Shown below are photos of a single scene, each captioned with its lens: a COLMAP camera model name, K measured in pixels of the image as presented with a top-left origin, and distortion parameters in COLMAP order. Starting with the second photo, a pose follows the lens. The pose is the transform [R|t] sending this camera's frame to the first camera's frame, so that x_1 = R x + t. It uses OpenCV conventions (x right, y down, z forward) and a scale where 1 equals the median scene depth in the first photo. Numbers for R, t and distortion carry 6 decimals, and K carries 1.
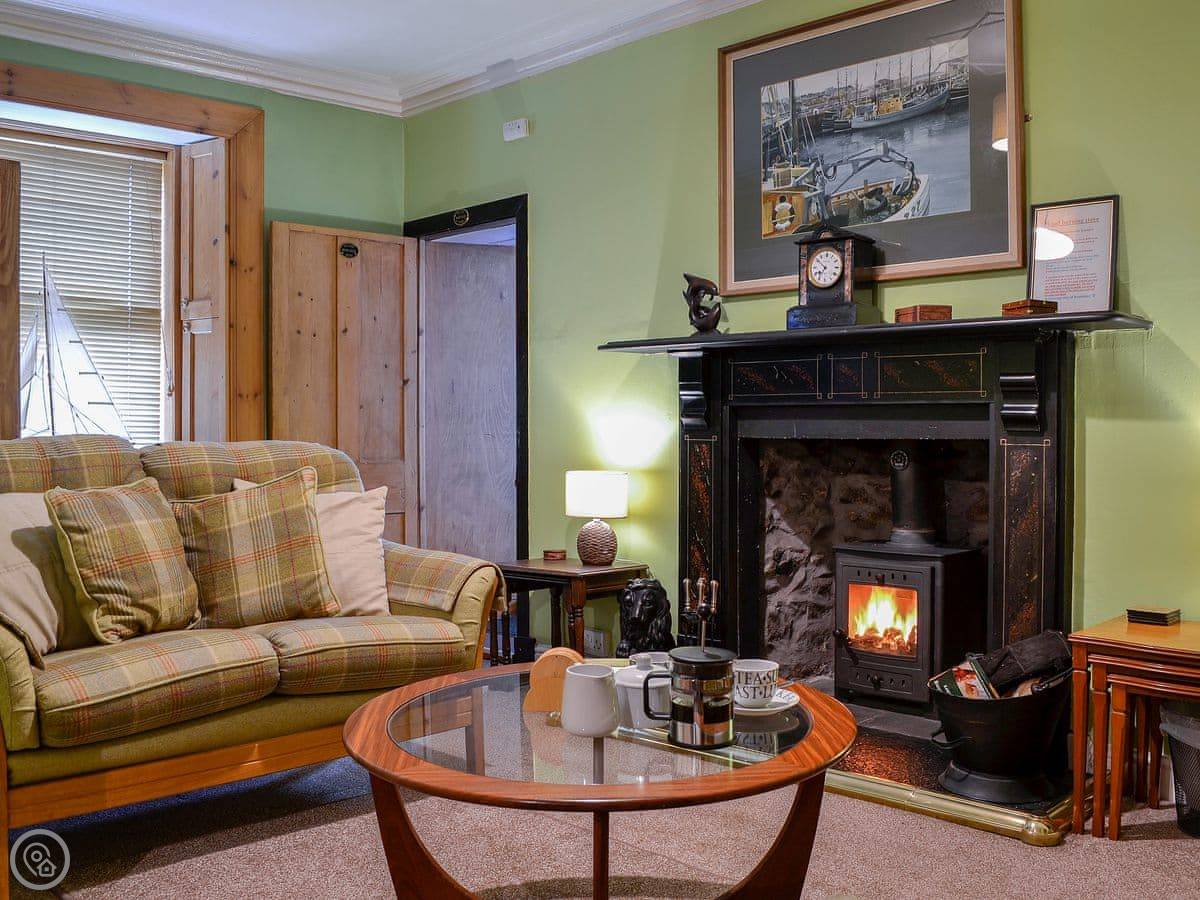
lens RADIAL K [[1084.6, 0, 601.5], [0, 1084.6, 475.3], [0, 0, 1]] dist [-0.077582, -0.005836]
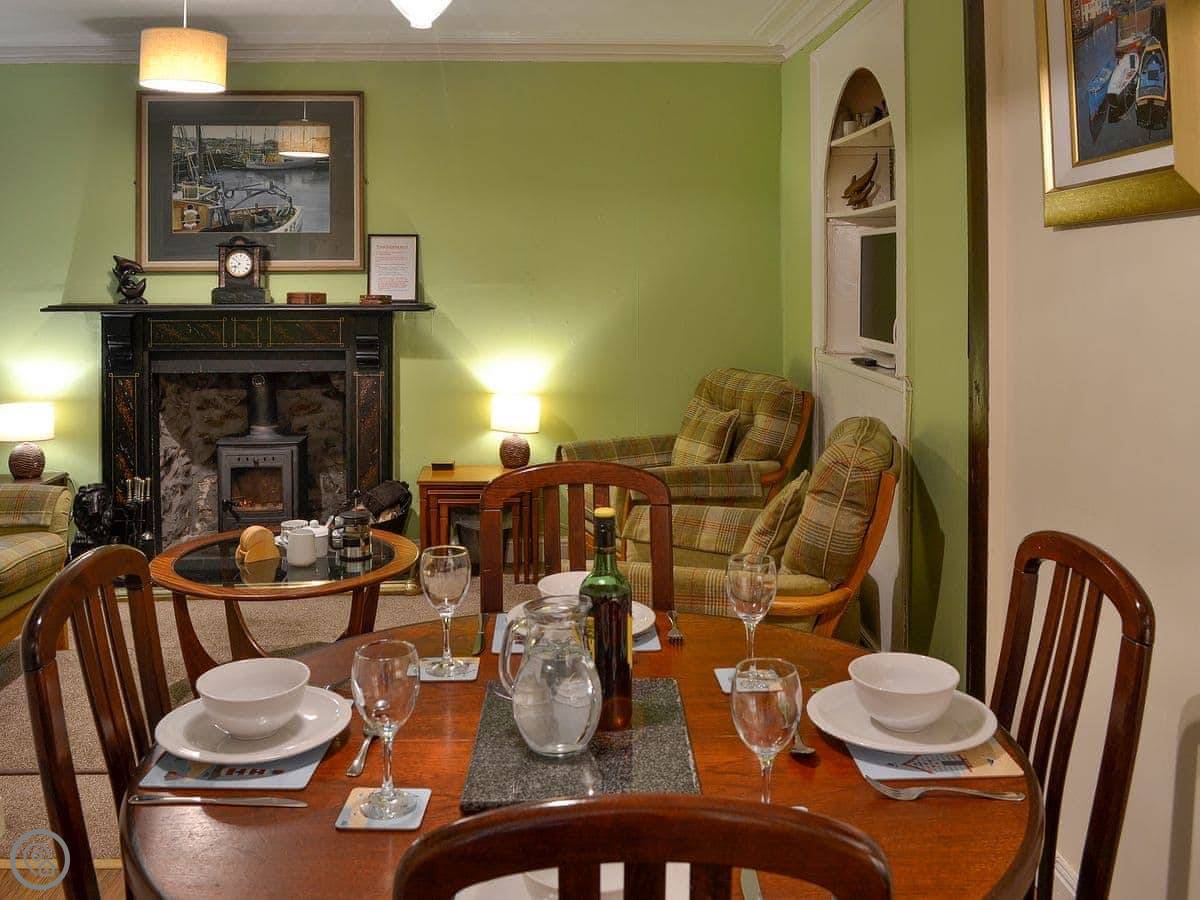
lens RADIAL K [[1084.6, 0, 601.5], [0, 1084.6, 475.3], [0, 0, 1]] dist [-0.077582, -0.005836]
pose [[0.659920, -0.134392, 0.739218, -0.580834], [0.027727, 0.987559, 0.154788, -0.112856], [-0.750824, -0.081652, 0.655436, -0.374079]]
